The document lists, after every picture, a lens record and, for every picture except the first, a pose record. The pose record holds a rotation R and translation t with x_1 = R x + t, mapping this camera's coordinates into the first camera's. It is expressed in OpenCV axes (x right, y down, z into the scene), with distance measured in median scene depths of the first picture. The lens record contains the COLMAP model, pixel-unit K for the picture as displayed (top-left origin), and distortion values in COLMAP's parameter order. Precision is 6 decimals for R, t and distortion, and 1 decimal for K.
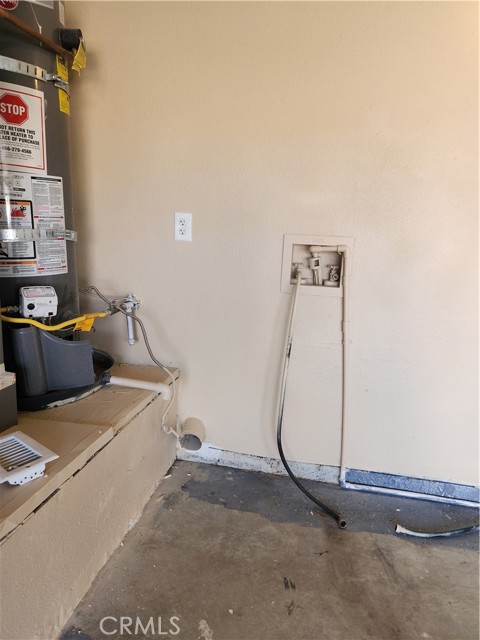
lens RADIAL K [[436.6, 0, 250.8], [0, 436.6, 321.4], [0, 0, 1]] dist [0.071389, -0.068166]
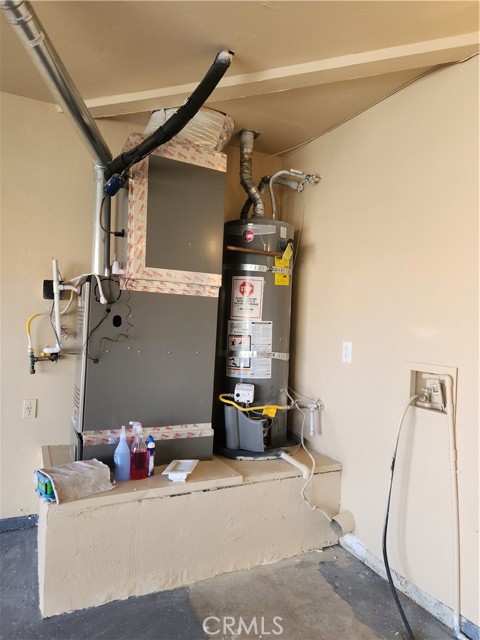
lens RADIAL K [[436.6, 0, 250.8], [0, 436.6, 321.4], [0, 0, 1]] dist [0.071389, -0.068166]
pose [[0.618330, -0.018982, -0.785690, 0.832825], [-0.181054, 0.969378, -0.165907, -0.036178], [0.764780, 0.244837, 0.595959, -0.048519]]
